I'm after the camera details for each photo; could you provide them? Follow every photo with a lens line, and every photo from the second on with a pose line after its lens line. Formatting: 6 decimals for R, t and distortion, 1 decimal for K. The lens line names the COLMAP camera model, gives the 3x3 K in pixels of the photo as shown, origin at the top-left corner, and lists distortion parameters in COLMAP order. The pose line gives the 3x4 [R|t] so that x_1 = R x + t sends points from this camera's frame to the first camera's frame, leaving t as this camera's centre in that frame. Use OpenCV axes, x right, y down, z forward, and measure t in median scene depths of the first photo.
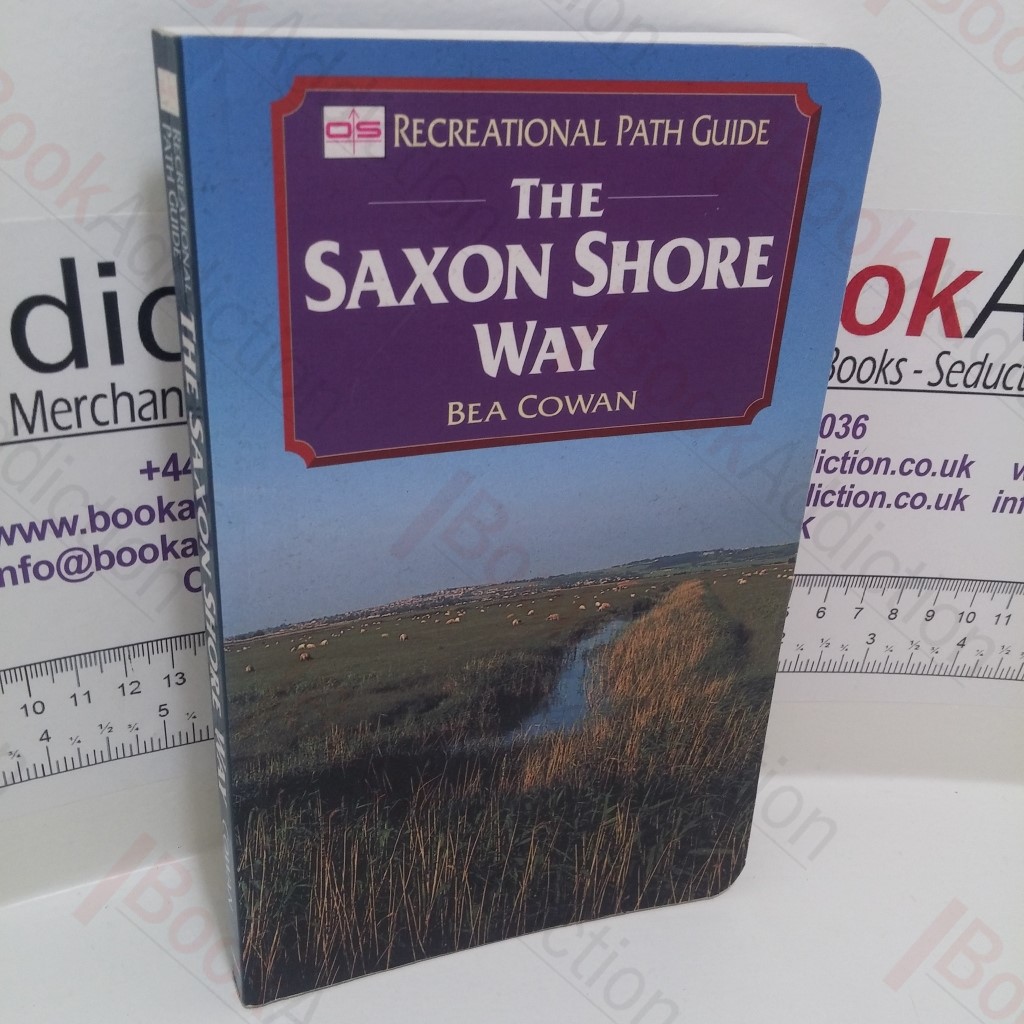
lens RADIAL K [[1141.2, 0, 518.4], [0, 1141.2, 514.9], [0, 0, 1]] dist [0.040285, -0.023730]
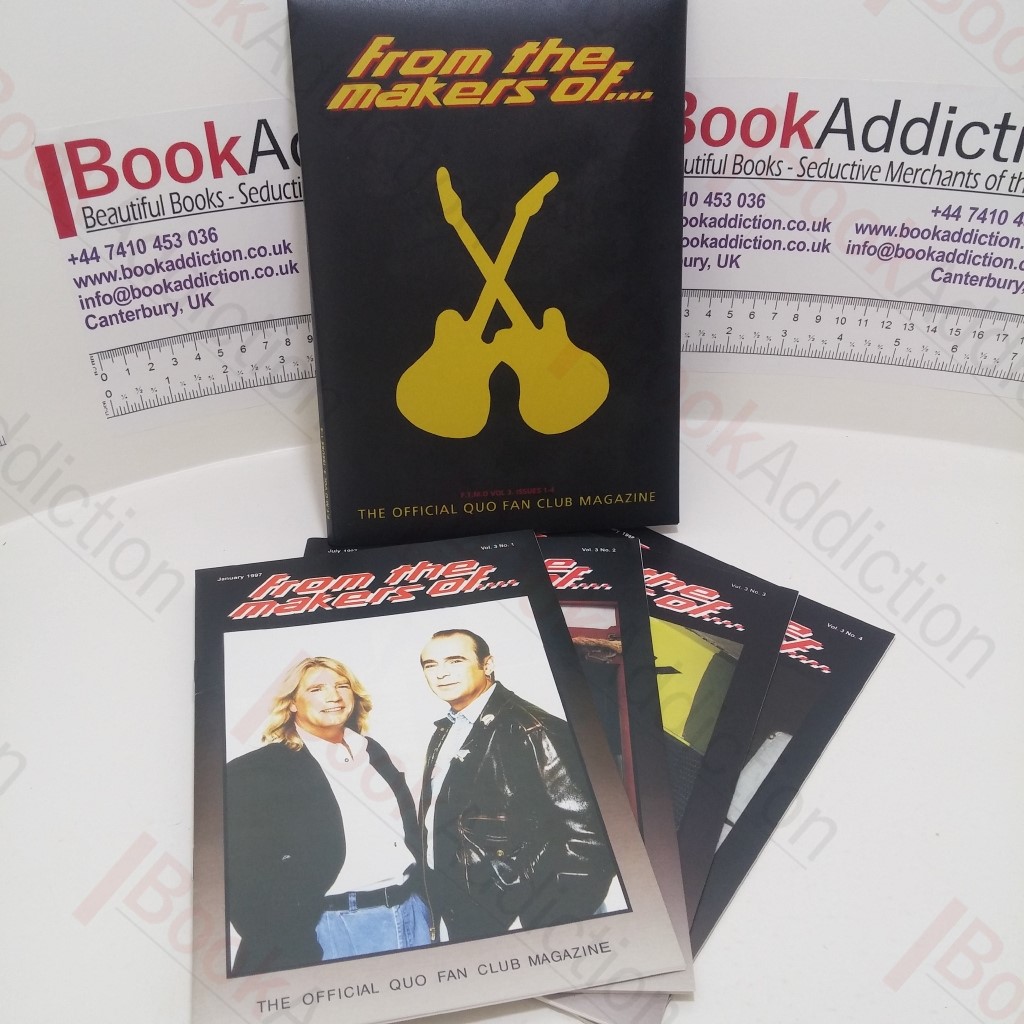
lens RADIAL K [[1127.1, 0, 514.0], [0, 1127.1, 507.8], [0, 0, 1]] dist [0.043581, -0.038221]
pose [[0.978442, 0.053586, -0.199451, 0.301537], [-0.031554, 0.993202, 0.112049, 0.219541], [0.204099, -0.103340, 0.973480, -0.887295]]
